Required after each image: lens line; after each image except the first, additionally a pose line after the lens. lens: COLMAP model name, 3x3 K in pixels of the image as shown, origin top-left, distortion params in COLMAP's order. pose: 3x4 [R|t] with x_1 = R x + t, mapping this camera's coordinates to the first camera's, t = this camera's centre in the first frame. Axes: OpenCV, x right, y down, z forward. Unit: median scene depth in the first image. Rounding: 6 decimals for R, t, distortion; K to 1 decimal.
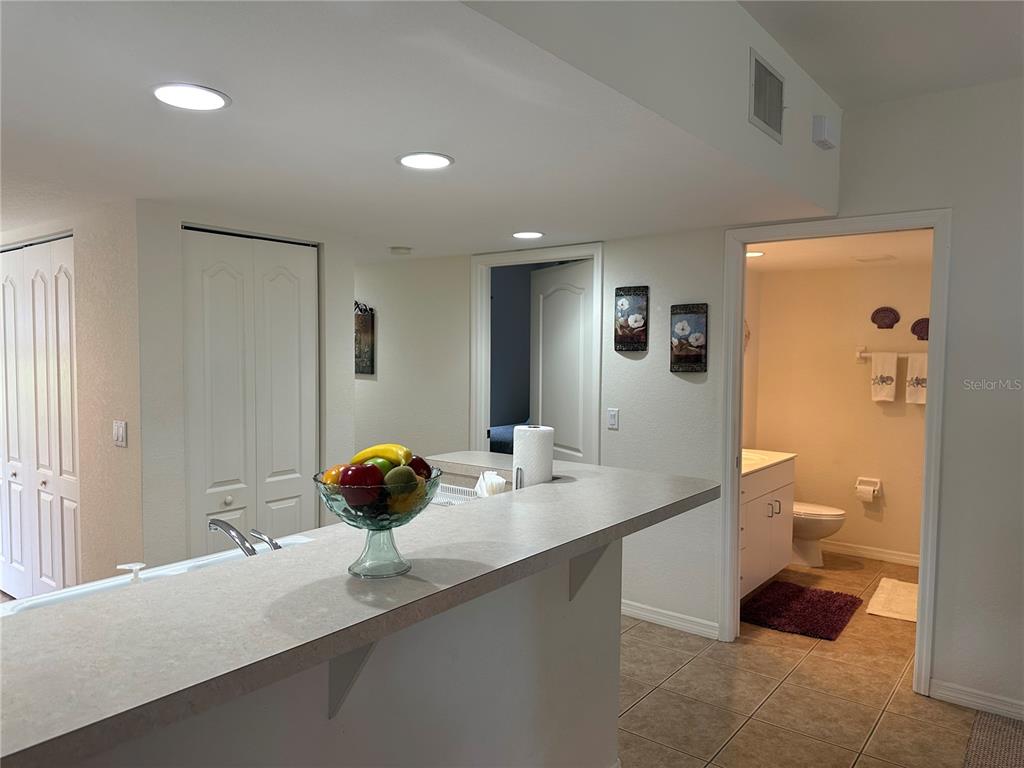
lens RADIAL K [[739.6, 0, 512.0], [0, 739.6, 384.0], [0, 0, 1]] dist [-0.000994, 0.000199]
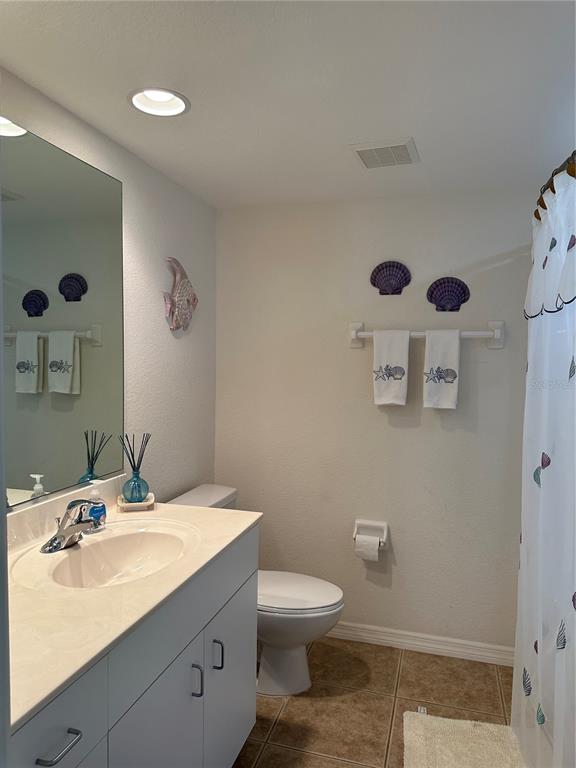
lens RADIAL K [[554.7, 0, 288.0], [0, 554.7, 384.0], [0, 0, 1]] dist [-0.000994, 0.000199]
pose [[0.931583, -0.018357, 0.363066, 0.241406], [0.016008, 0.999827, 0.009478, -0.001343], [-0.363177, -0.003017, 0.931715, 0.578734]]
